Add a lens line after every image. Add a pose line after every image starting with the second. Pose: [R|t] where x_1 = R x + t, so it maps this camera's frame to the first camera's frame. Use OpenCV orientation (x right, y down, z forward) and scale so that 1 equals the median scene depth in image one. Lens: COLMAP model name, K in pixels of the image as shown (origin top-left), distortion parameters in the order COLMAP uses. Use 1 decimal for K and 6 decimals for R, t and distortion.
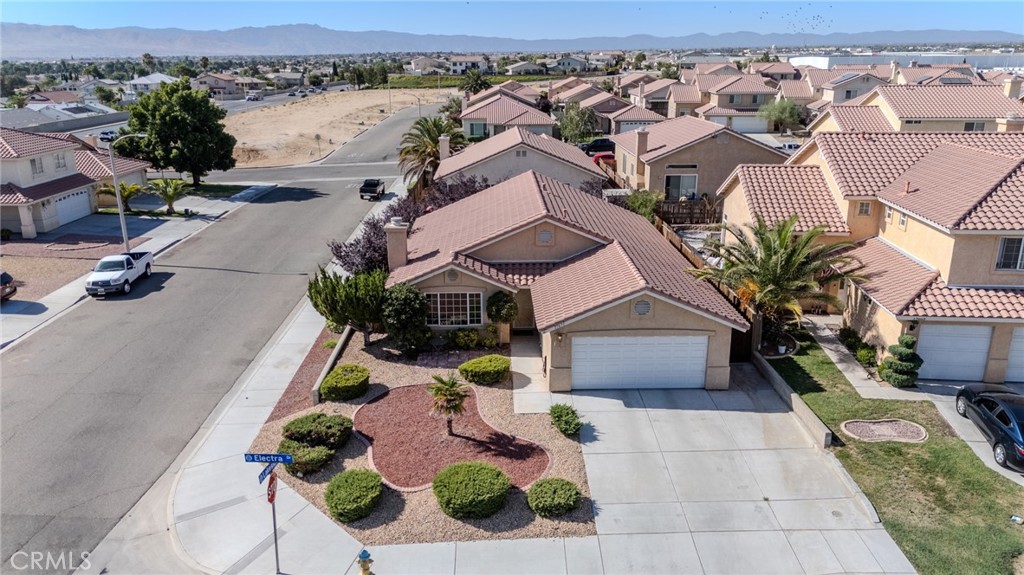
lens RADIAL K [[731.2, 0, 517.6], [0, 731.2, 287.0], [0, 0, 1]] dist [0.068607, -0.061755]
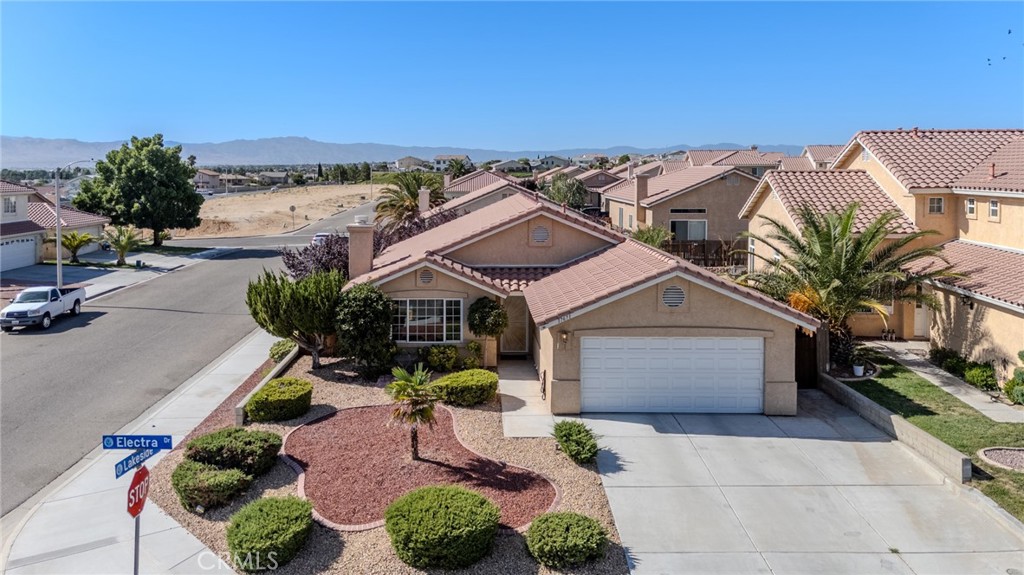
lens RADIAL K [[760.4, 0, 471.6], [0, 760.4, 206.0], [0, 0, 1]] dist [0.042666, -0.010262]
pose [[0.999275, 0.003696, -0.037889, -0.007751], [-0.012979, 0.968719, -0.247820, 0.119793], [0.035788, 0.248132, 0.968065, 0.180352]]
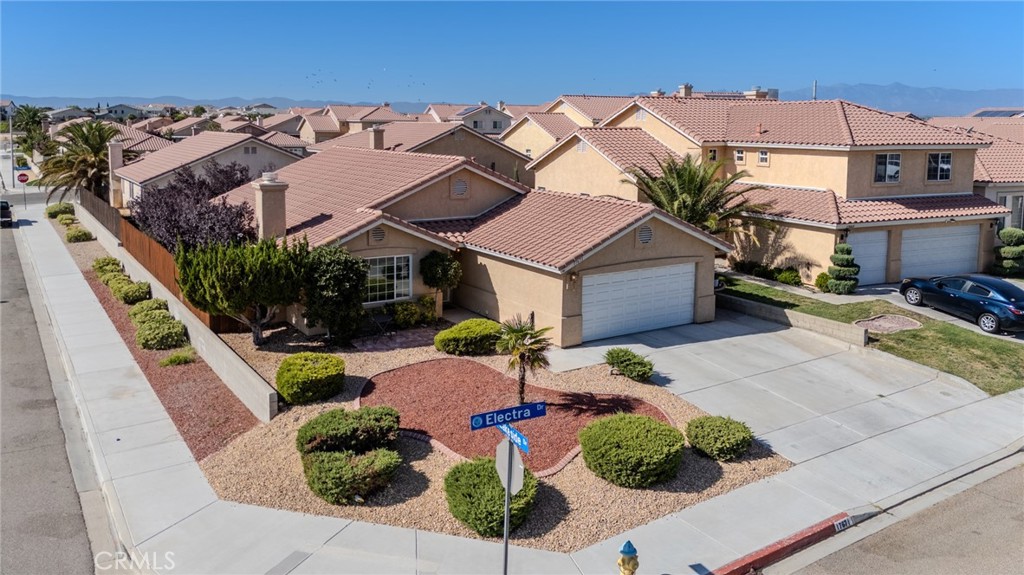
lens RADIAL K [[760.4, 0, 471.6], [0, 760.4, 206.0], [0, 0, 1]] dist [0.042666, -0.010262]
pose [[0.865204, -0.040216, 0.499805, -0.419902], [0.133657, 0.979212, -0.152580, 0.094559], [-0.483279, 0.198815, 0.852593, 0.267443]]
